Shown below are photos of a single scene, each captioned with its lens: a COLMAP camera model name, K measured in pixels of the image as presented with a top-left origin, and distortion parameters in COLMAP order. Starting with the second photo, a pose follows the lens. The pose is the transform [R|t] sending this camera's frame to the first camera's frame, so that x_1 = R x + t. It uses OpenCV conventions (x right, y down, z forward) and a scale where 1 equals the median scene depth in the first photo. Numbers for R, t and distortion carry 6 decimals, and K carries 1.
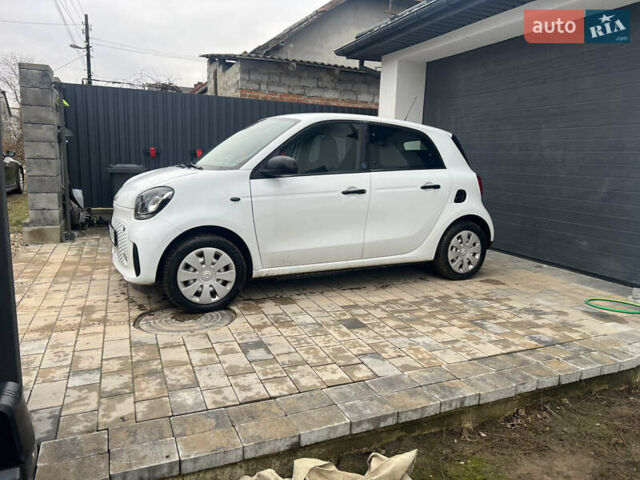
lens RADIAL K [[459.7, 0, 326.7], [0, 459.7, 253.8], [0, 0, 1]] dist [0.037615, -0.001908]
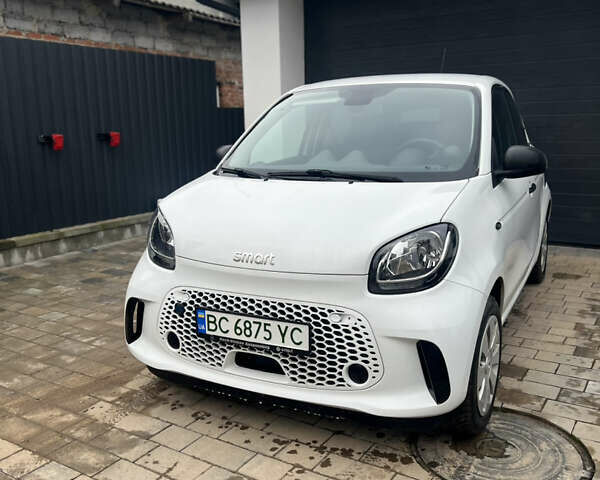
lens RADIAL K [[597.8, 0, 299.3], [0, 597.8, 240.5], [0, 0, 1]] dist [0.018852, 0.000000]
pose [[0.824949, -0.156767, 0.543032, -0.755044], [0.159631, 0.986273, 0.042222, -0.154235], [-0.542197, 0.051854, 0.838650, 0.455520]]
